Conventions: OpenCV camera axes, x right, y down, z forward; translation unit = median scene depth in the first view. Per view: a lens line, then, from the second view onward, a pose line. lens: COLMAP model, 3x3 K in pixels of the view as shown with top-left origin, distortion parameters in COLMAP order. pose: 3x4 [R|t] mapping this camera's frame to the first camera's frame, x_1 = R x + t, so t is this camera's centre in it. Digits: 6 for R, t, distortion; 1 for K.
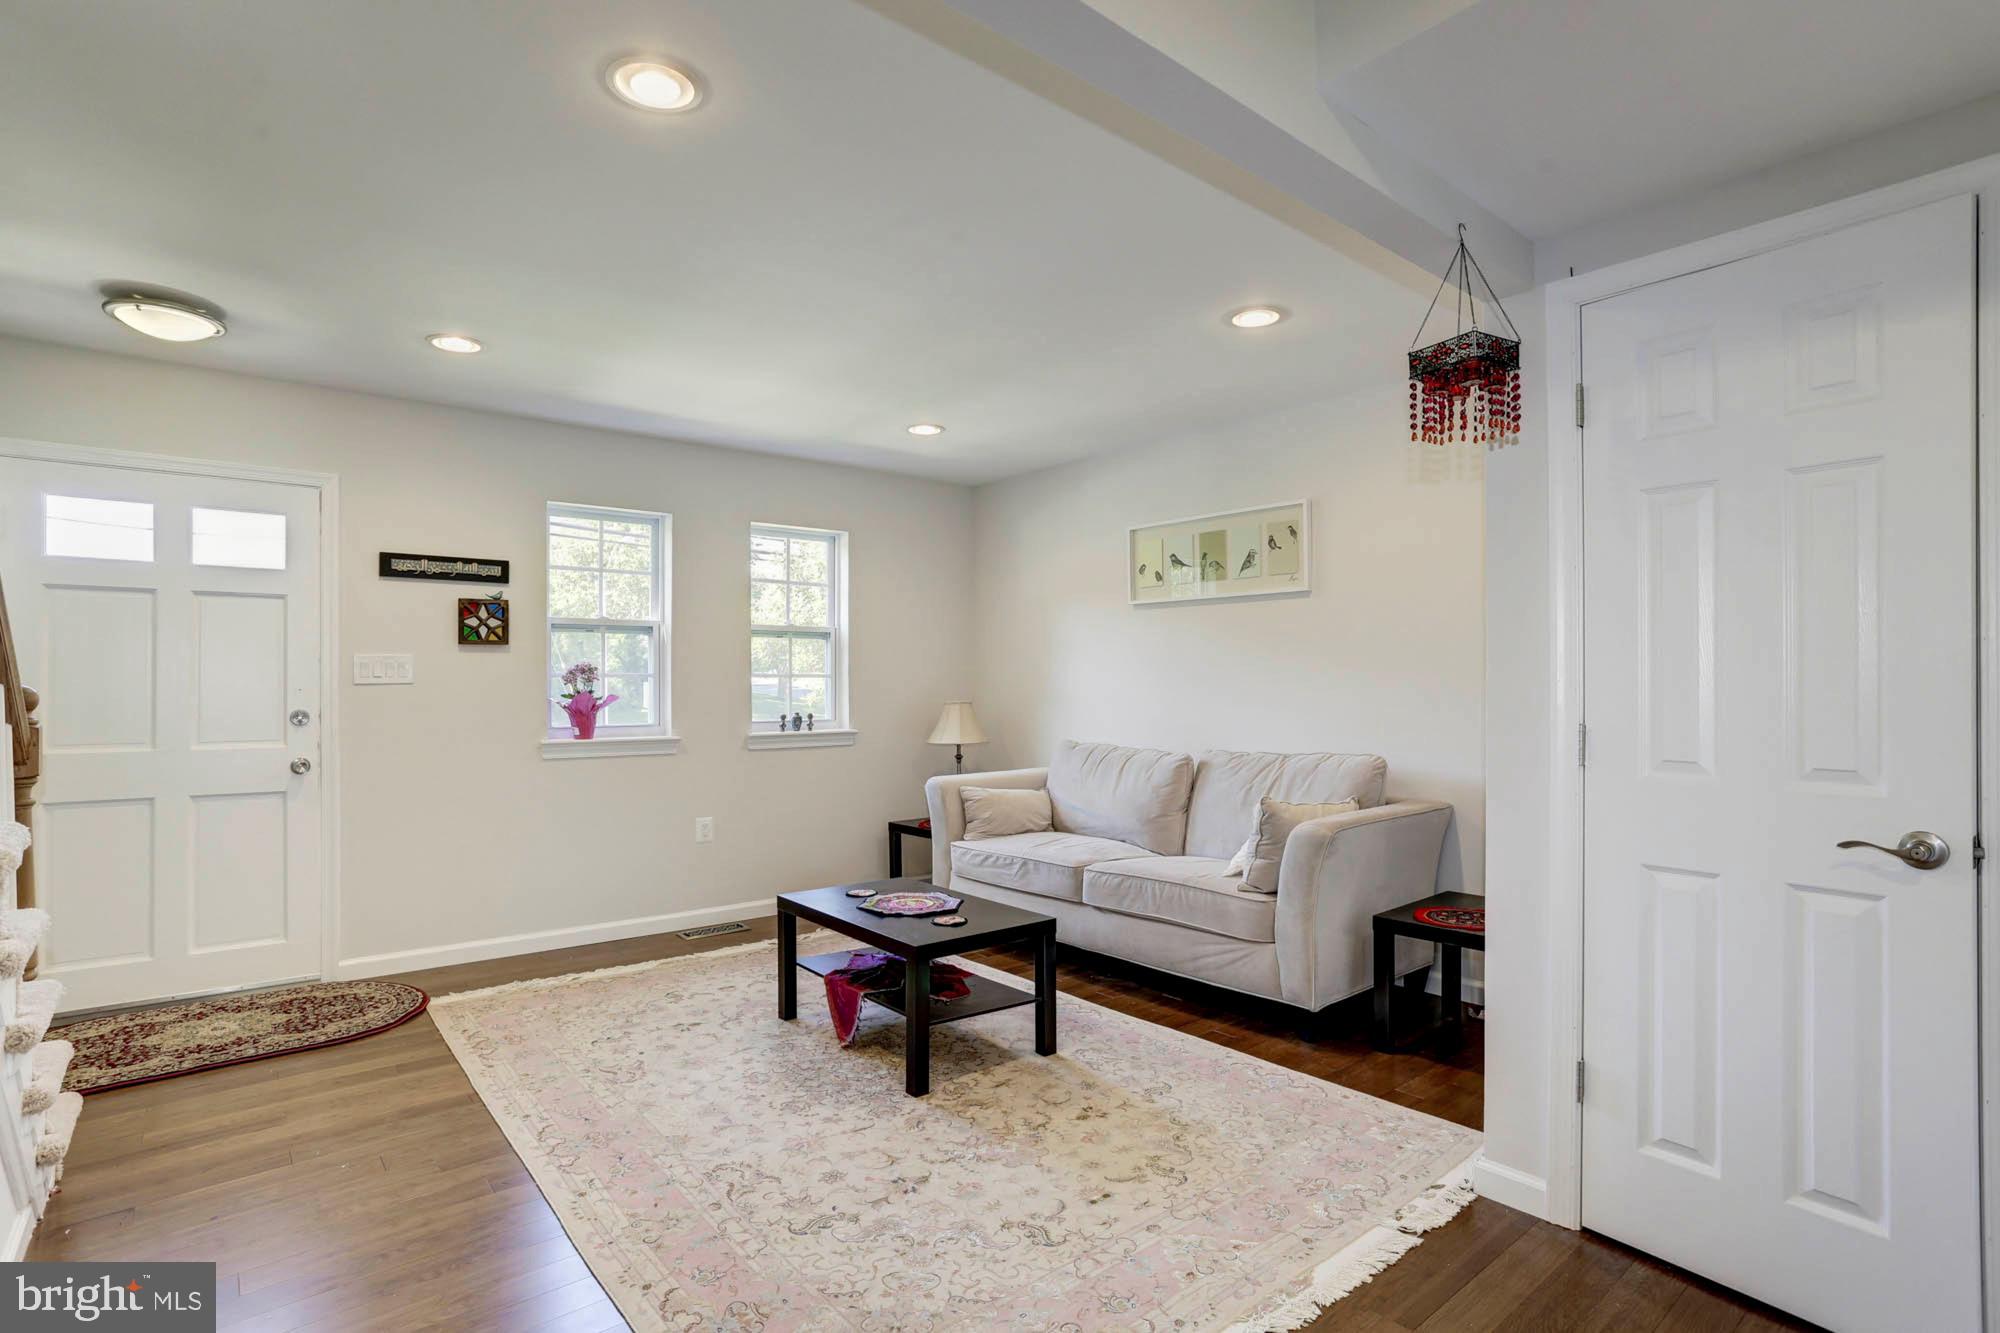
lens RADIAL K [[976.6, 0, 988.3], [0, 976.6, 671.1], [0, 0, 1]] dist [-0.012882, 0.001519]
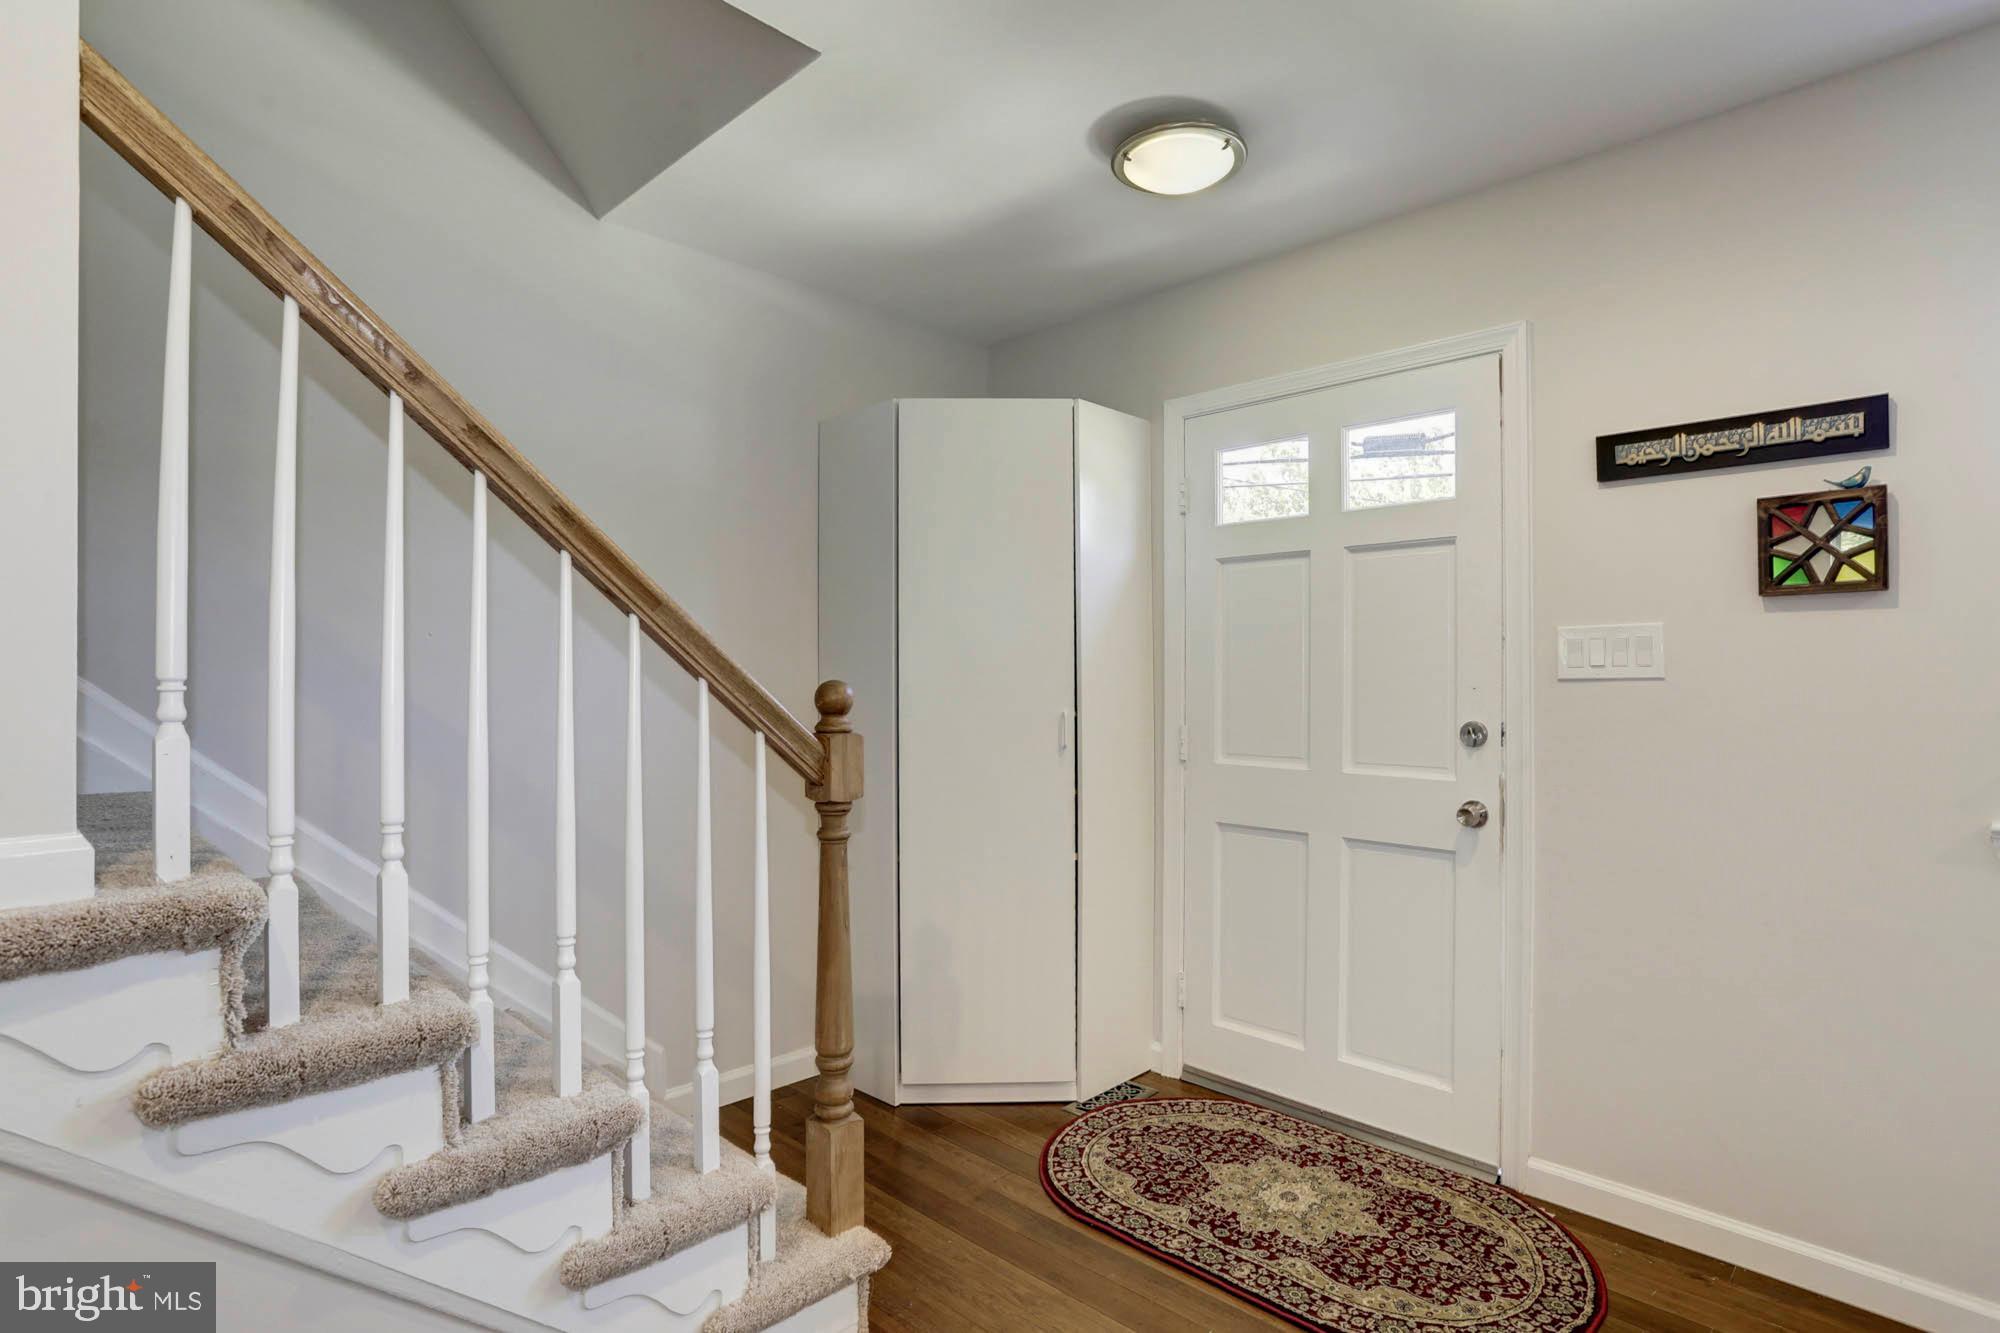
lens RADIAL K [[1013.0, 0, 998.7], [0, 1013.0, 673.6], [0, 0, 1]] dist [-0.070832, 0.049961]
pose [[0.119168, -0.003958, -0.992866, -0.108809], [0.011208, 0.999934, -0.002641, 0.007014], [0.992811, -0.010813, 0.119205, 0.567472]]
